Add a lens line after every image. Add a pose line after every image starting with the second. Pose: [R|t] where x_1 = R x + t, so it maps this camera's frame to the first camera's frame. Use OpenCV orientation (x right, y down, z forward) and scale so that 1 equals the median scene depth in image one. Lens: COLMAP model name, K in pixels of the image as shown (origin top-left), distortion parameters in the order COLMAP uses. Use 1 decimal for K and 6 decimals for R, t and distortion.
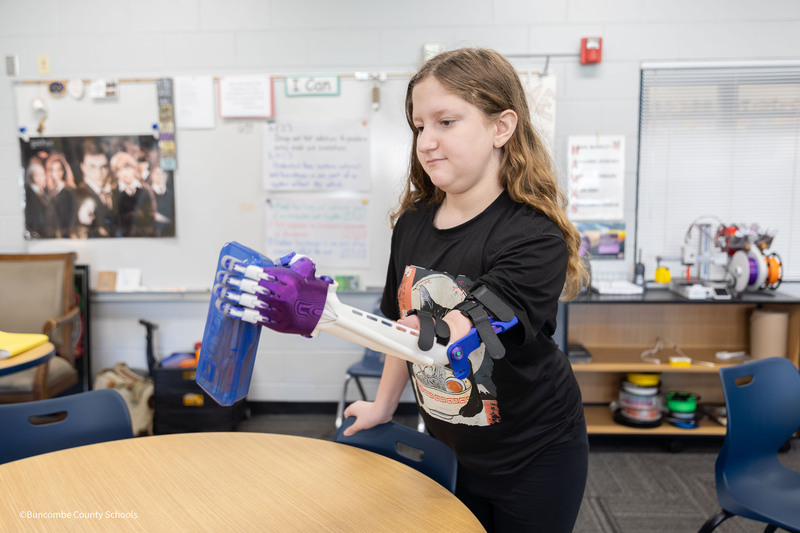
lens RADIAL K [[722.7, 0, 400.0], [0, 722.7, 266.5], [0, 0, 1]] dist [0.004831, 0.003562]
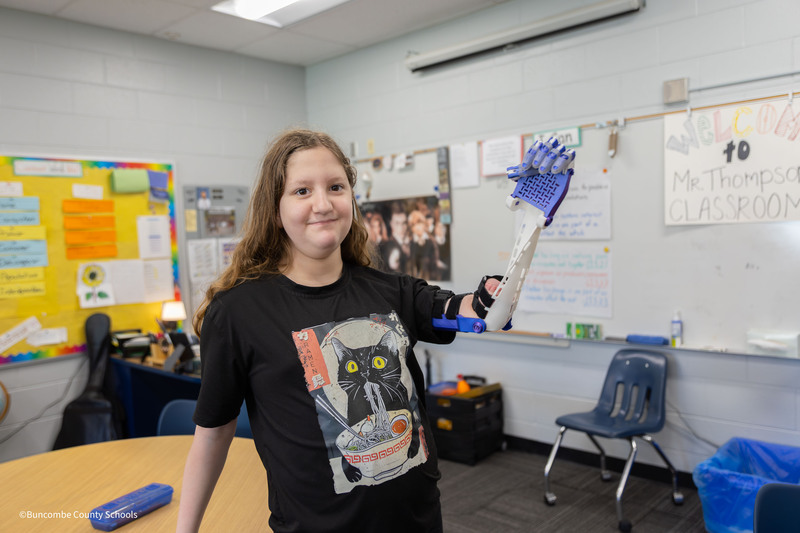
lens RADIAL K [[674.5, 0, 400.0], [0, 674.5, 266.5], [0, 0, 1]] dist [0.060856, -0.002467]
pose [[0.763435, 0.010507, -0.645800, 0.332860], [-0.047043, 0.998117, -0.039373, -0.017669], [0.644170, 0.060439, 0.762491, 0.118619]]
